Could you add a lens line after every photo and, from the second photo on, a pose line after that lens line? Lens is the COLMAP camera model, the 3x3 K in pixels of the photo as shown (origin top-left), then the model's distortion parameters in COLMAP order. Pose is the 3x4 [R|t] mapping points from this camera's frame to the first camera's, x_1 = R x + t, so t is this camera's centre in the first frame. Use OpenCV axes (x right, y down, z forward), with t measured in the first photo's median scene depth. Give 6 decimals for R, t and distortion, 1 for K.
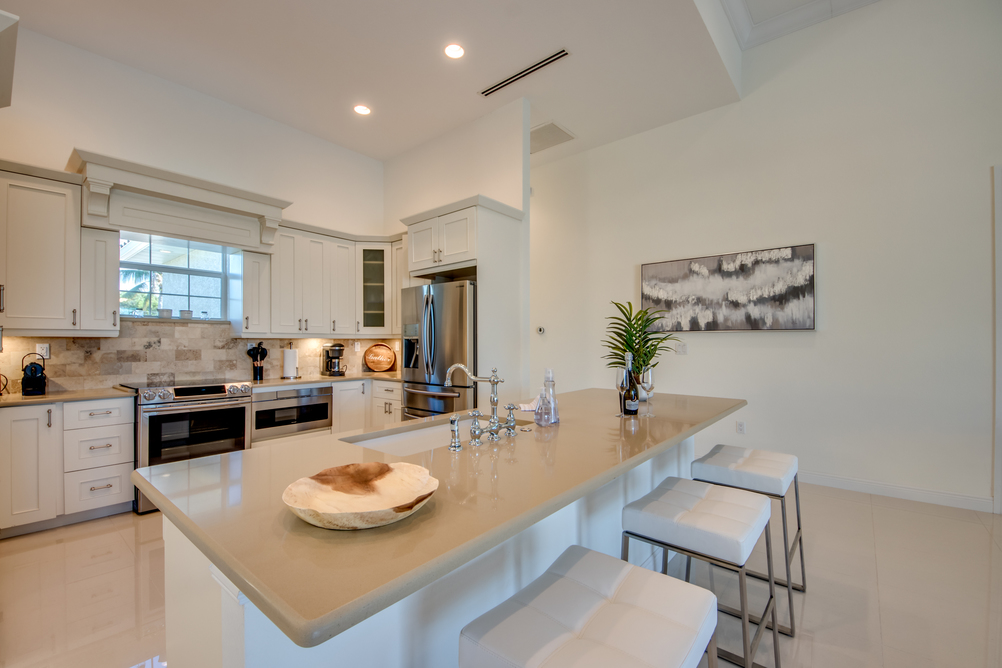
lens RADIAL K [[418.3, 0, 492.7], [0, 418.3, 342.1], [0, 0, 1]] dist [0.018816, -0.007899]
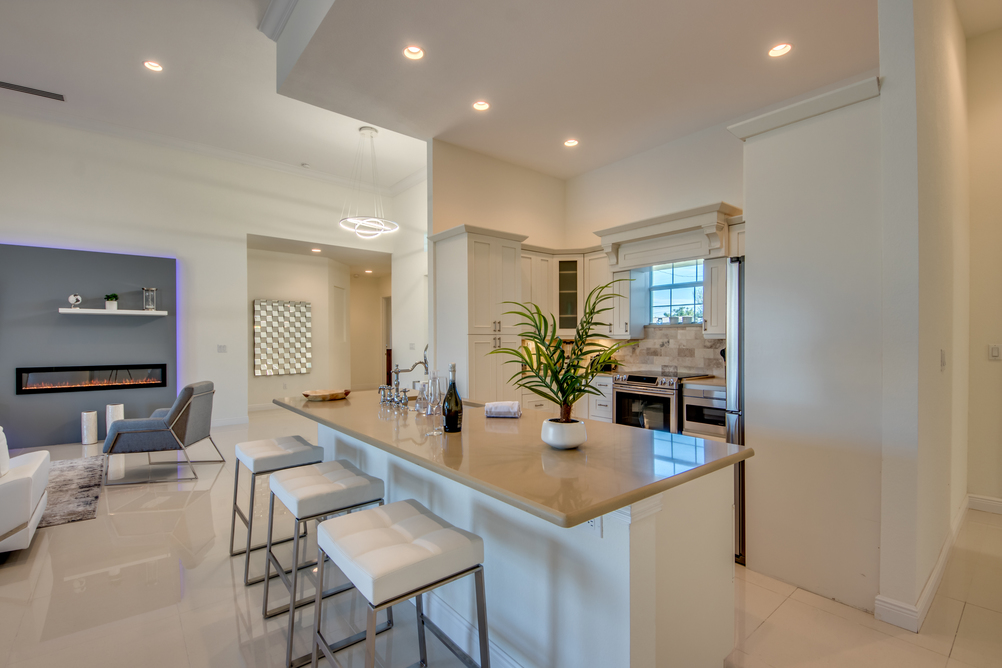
lens RADIAL K [[456.4, 0, 497.0], [0, 456.4, 341.2], [0, 0, 1]] dist [-0.005827, -0.004880]
pose [[-0.181209, 0.007186, -0.983418, 0.677265], [0.006653, 0.999959, 0.006081, -0.014450], [0.983422, -0.005441, -0.181249, 0.673277]]
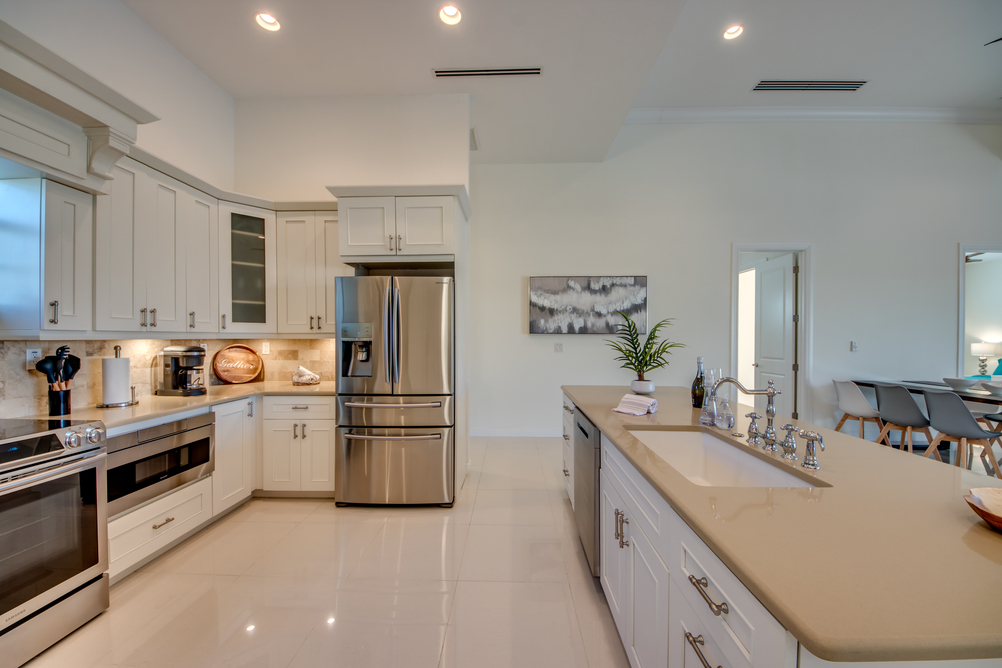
lens RADIAL K [[385.7, 0, 499.1], [0, 385.7, 340.9], [0, 0, 1]] dist [0.012223, -0.006485]
pose [[0.780948, -0.001795, 0.624593, -0.440882], [-0.005562, 0.999936, 0.009828, -0.016792], [-0.624571, -0.011149, 0.780889, 0.247078]]
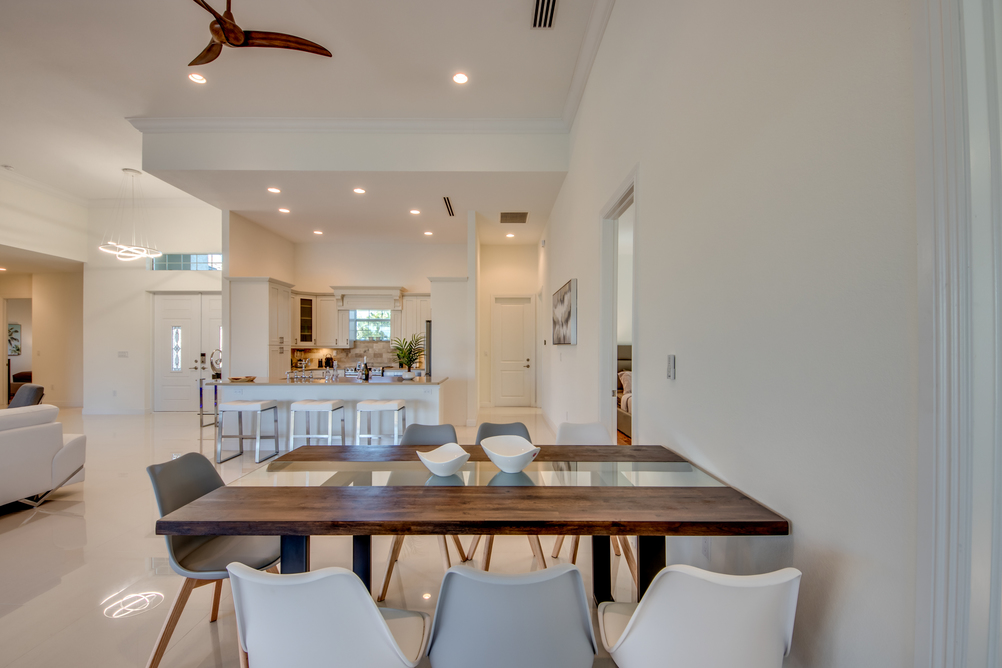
lens RADIAL K [[418.3, 0, 502.8], [0, 418.3, 346.0], [0, 0, 1]] dist [0.018816, -0.007899]
pose [[0.659406, 0.000134, -0.751787, 1.492548], [-0.000472, 1.000000, -0.000235, -0.021686], [0.751787, 0.000509, 0.659406, -0.040279]]
